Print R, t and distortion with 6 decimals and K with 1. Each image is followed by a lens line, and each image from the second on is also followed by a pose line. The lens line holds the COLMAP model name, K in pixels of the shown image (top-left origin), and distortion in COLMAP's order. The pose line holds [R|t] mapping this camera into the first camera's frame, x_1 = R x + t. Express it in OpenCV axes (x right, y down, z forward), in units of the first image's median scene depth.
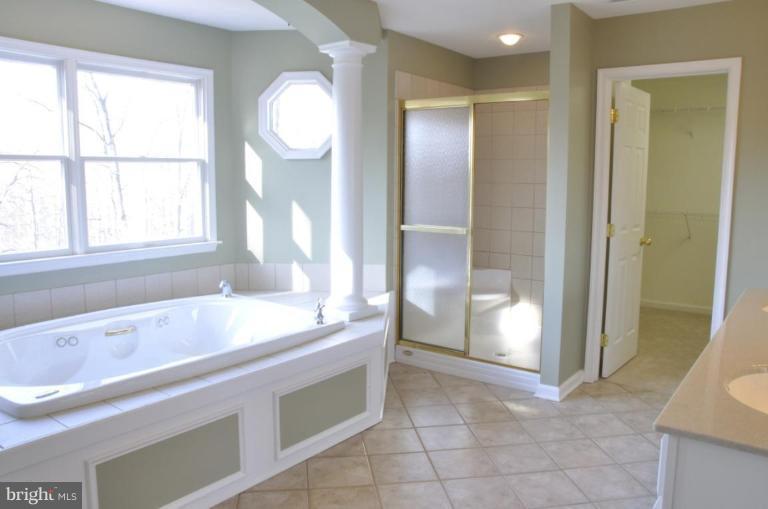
lens RADIAL K [[575.7, 0, 384.0], [0, 575.7, 254.5], [0, 0, 1]] dist [-0.092081, 0.002035]
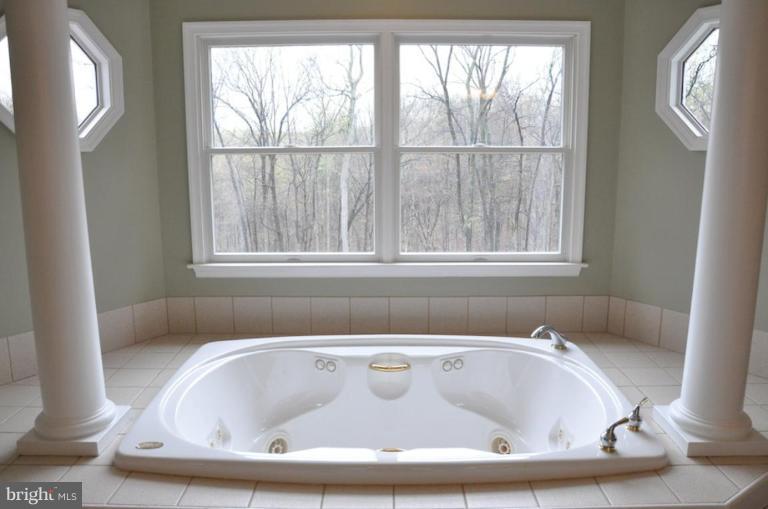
lens RADIAL K [[575.7, 0, 384.0], [0, 575.7, 254.5], [0, 0, 1]] dist [-0.092081, 0.002035]
pose [[0.615115, 0.116504, -0.779782, 0.136922], [-0.102209, 0.992460, 0.067653, -0.070941], [0.781784, 0.038087, 0.622385, 0.444646]]
